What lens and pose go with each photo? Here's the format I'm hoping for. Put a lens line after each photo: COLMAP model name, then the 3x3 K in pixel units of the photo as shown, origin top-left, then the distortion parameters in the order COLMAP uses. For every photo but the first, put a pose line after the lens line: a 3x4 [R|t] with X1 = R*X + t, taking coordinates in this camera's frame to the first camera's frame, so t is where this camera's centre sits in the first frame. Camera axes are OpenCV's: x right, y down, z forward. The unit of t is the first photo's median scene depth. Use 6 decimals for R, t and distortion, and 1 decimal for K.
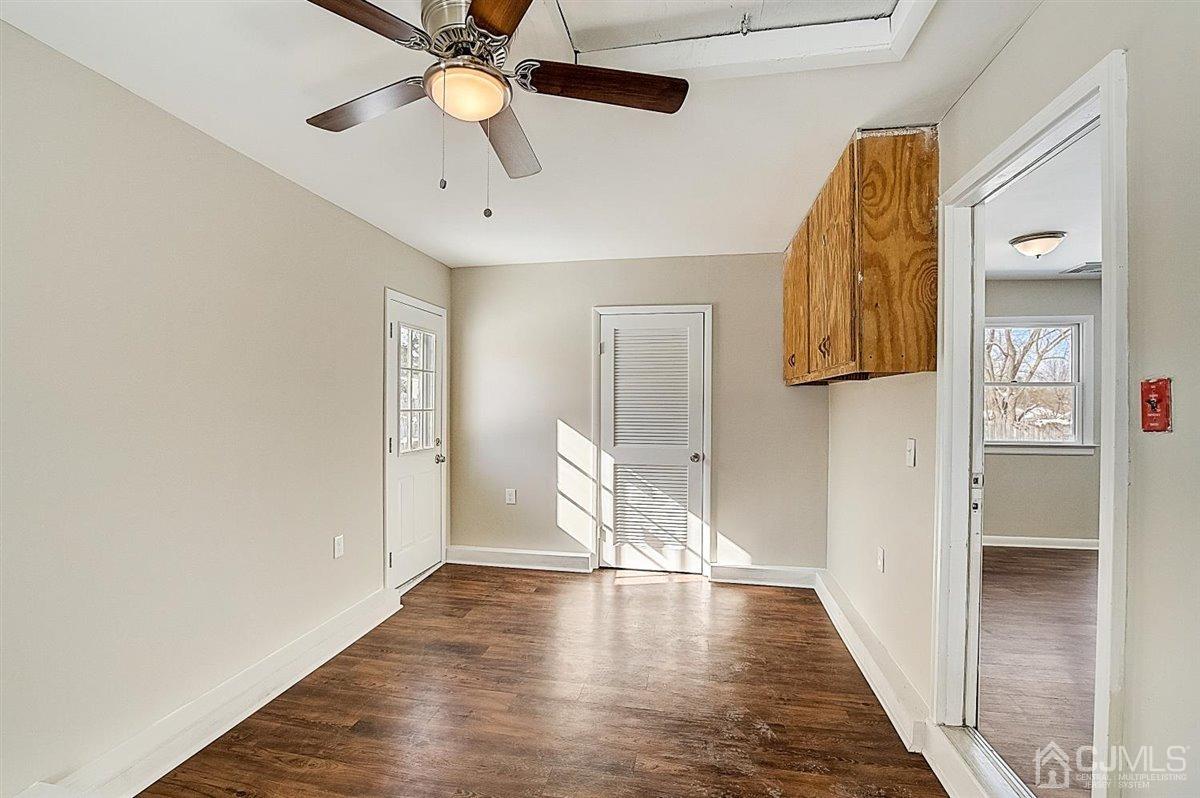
lens RADIAL K [[528.0, 0, 597.3], [0, 528.0, 412.0], [0, 0, 1]] dist [-0.029857, 0.000592]
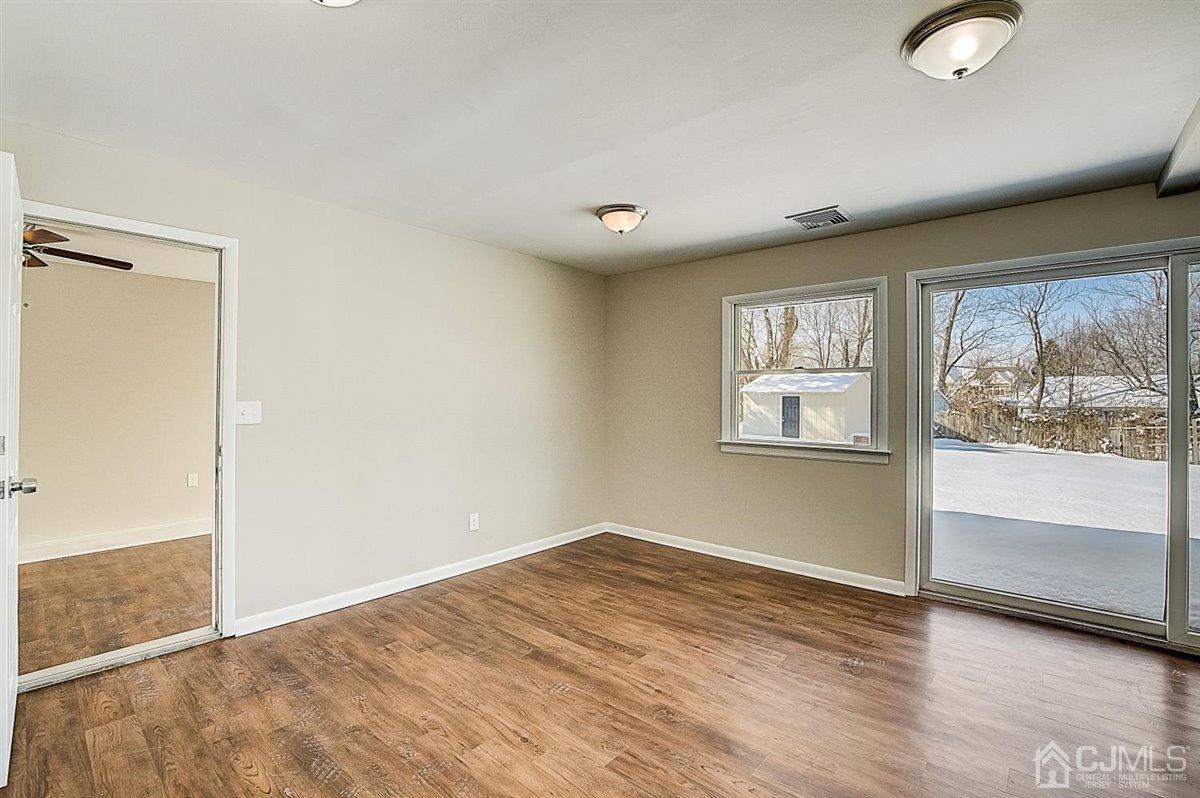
lens RADIAL K [[528.0, 0, 597.3], [0, 528.0, 412.0], [0, 0, 1]] dist [-0.029857, 0.000592]
pose [[0.861342, 0.010567, -0.507915, 0.978704], [-0.005588, 0.999920, 0.011328, 0.001544], [0.507995, -0.006919, 0.861333, 0.140834]]
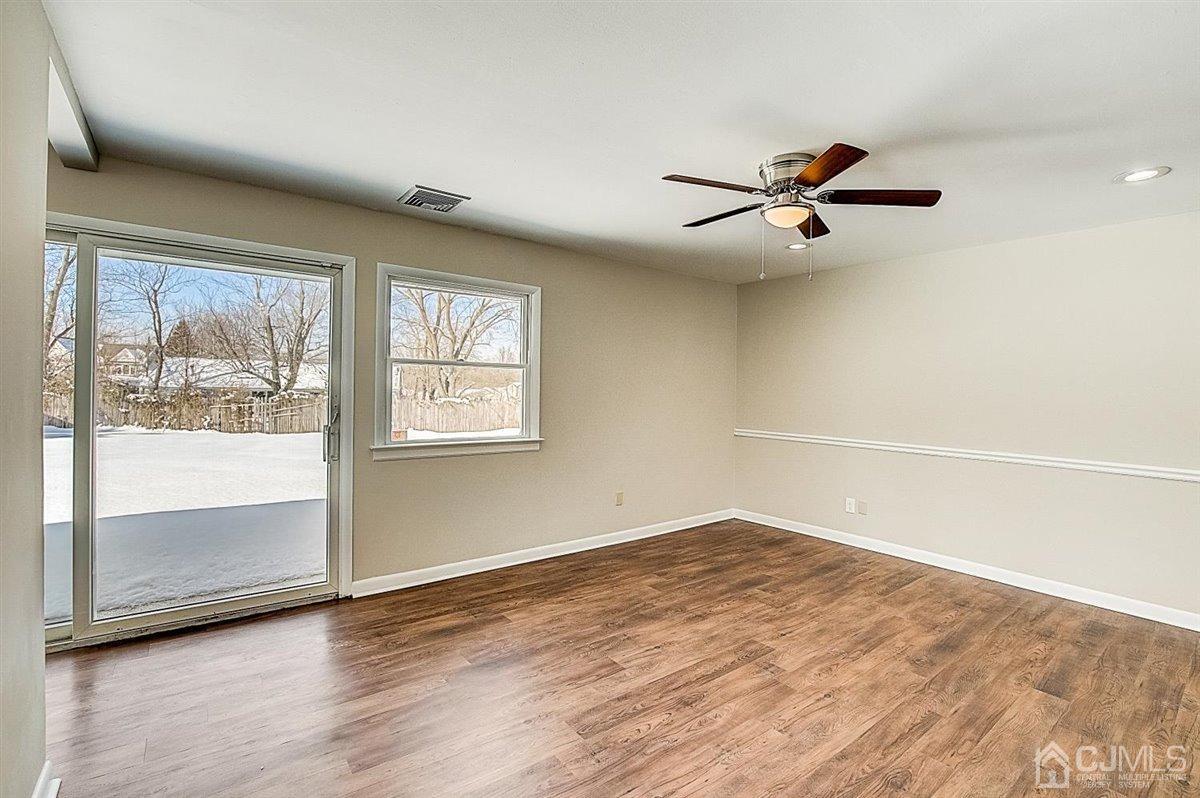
lens RADIAL K [[532.7, 0, 595.2], [0, 532.7, 401.4], [0, 0, 1]] dist [-0.032200, 0.000788]
pose [[0.657839, -0.009272, 0.753102, 1.189622], [-0.007875, 0.999785, 0.019188, -0.006589], [-0.753118, -0.018553, 0.657624, 0.183302]]
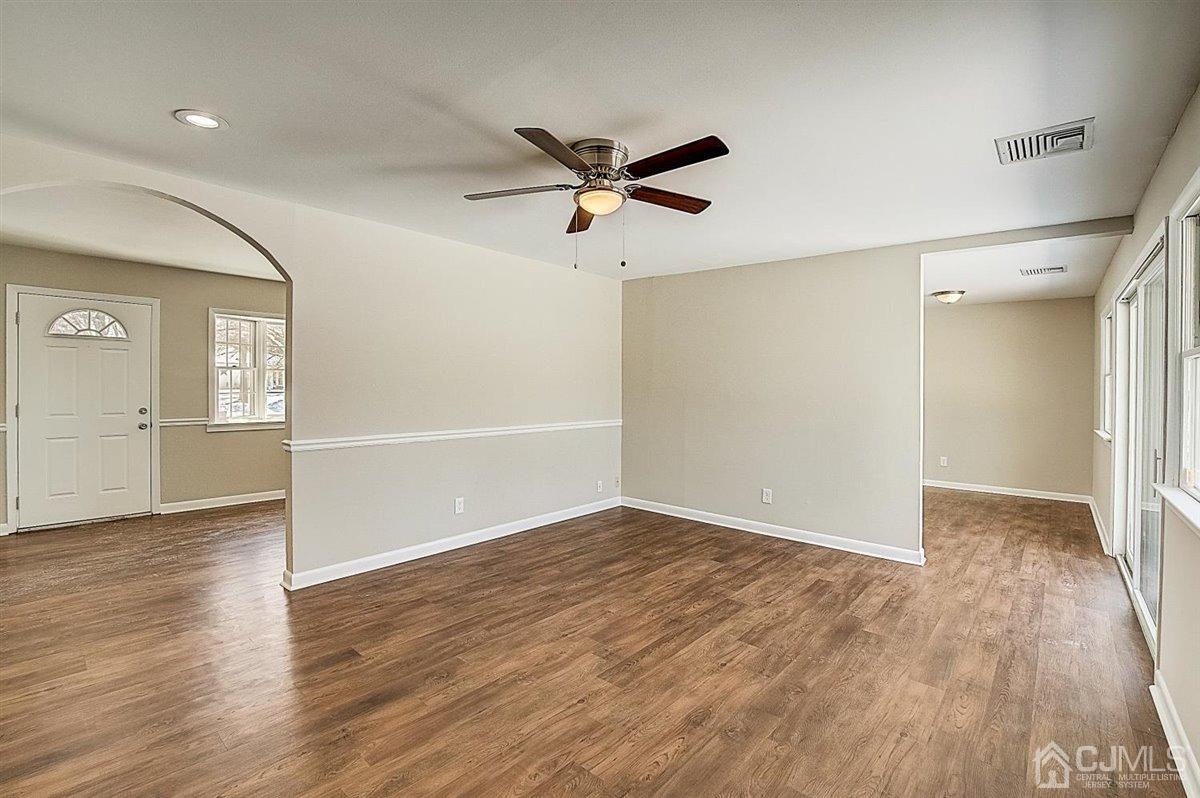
lens RADIAL K [[534.3, 0, 589.9], [0, 534.3, 390.7], [0, 0, 1]] dist [-0.029842, 0.000637]
pose [[-0.511190, -0.002692, -0.859463, 2.224259], [-0.030231, 0.999433, 0.014850, -0.007143], [0.858936, 0.033574, -0.510982, 0.668743]]
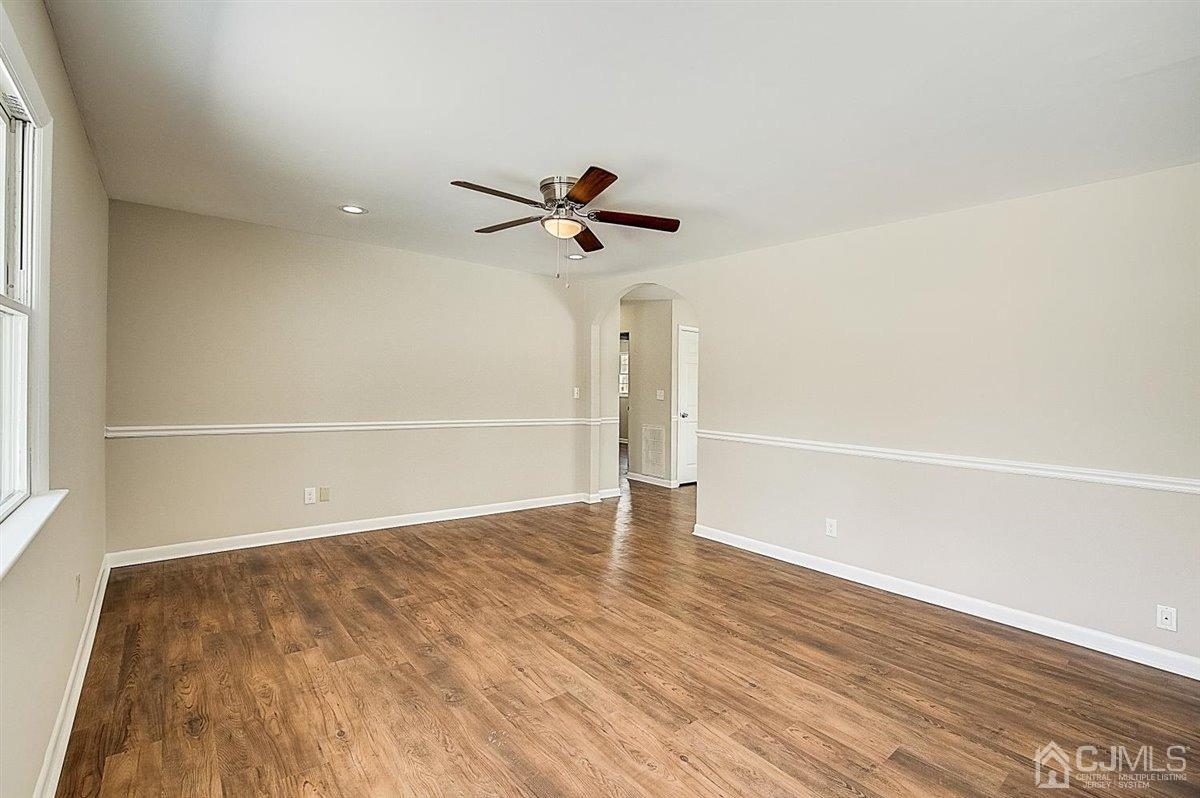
lens RADIAL K [[536.3, 0, 604.8], [0, 536.3, 395.9], [0, 0, 1]] dist [-0.034882, 0.000670]
pose [[-0.776799, -0.041855, 0.628356, 1.295024], [-0.024000, 0.999032, 0.036876, -0.013039], [-0.629291, 0.013565, -0.777051, 0.871443]]
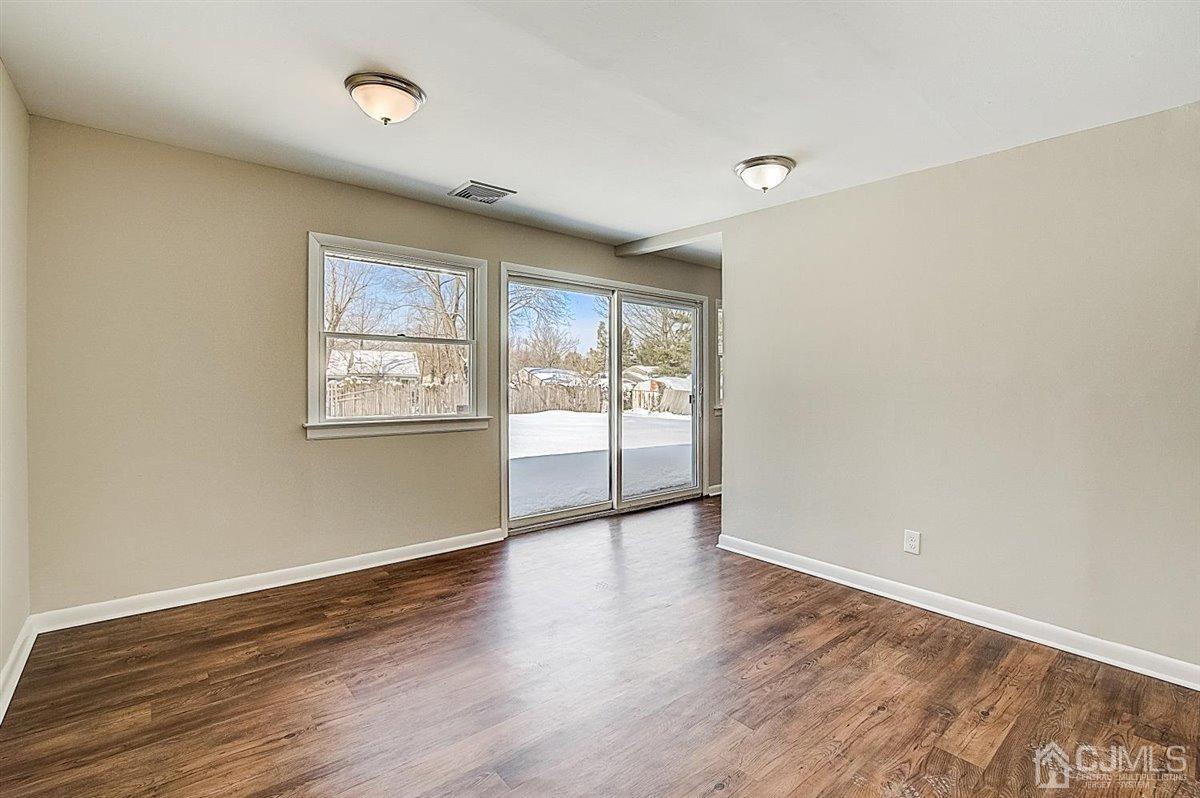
lens RADIAL K [[540.0, 0, 595.0], [0, 540.0, 383.9], [0, 0, 1]] dist [-0.035781, 0.000953]
pose [[0.629738, -0.011400, 0.776724, 0.397078], [-0.000868, 0.999881, 0.015379, -0.002703], [-0.776807, -0.010359, 0.629653, 0.315968]]
